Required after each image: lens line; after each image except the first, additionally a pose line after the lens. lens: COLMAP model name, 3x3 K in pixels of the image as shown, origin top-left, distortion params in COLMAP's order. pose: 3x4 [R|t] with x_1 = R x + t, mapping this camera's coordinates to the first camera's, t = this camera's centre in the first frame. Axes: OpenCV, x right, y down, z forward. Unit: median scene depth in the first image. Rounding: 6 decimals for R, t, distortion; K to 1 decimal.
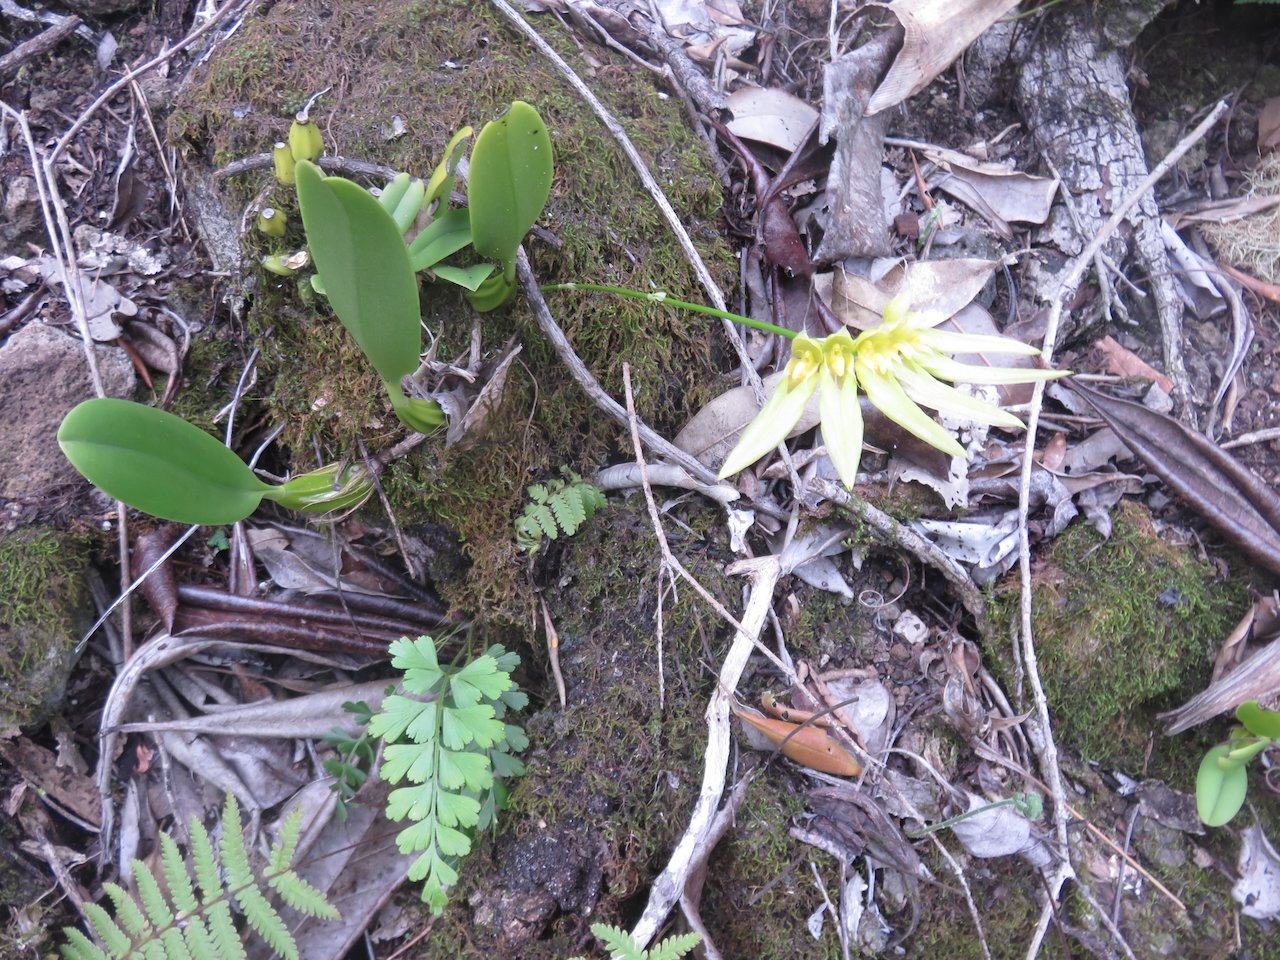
lens RADIAL K [[999.0, 0, 643.4], [0, 999.0, 477.6], [0, 0, 1]] dist [0.005039, -0.007616]
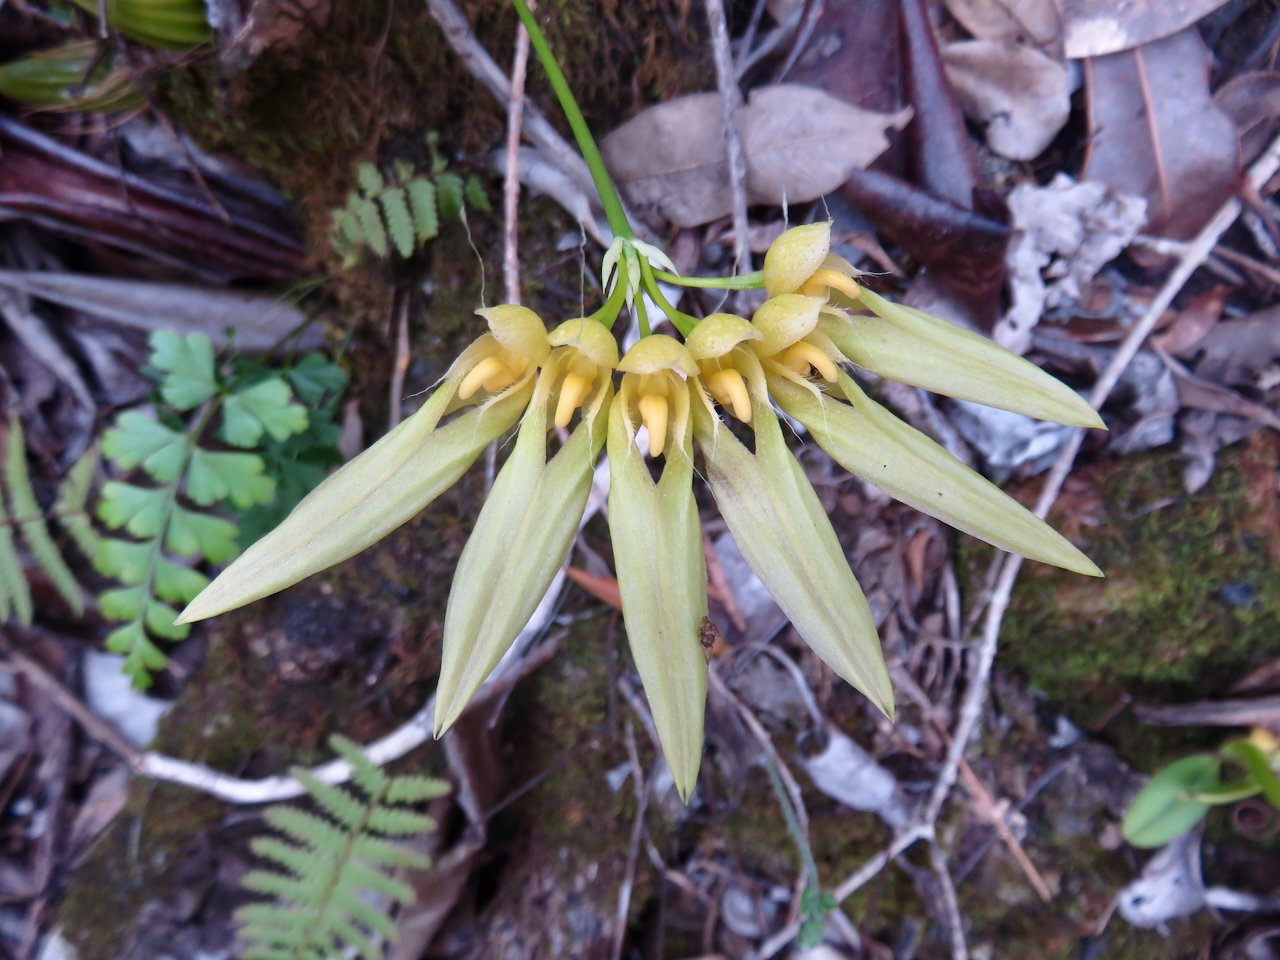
lens RADIAL K [[974.0, 0, 641.5], [0, 974.0, 484.8], [0, 0, 1]] dist [-0.006676, 0.005775]
pose [[0.954018, 0.295263, -0.051661, 0.150203], [-0.229385, 0.830090, 0.508265, -0.175469], [0.192955, -0.473044, 0.859650, 0.380353]]
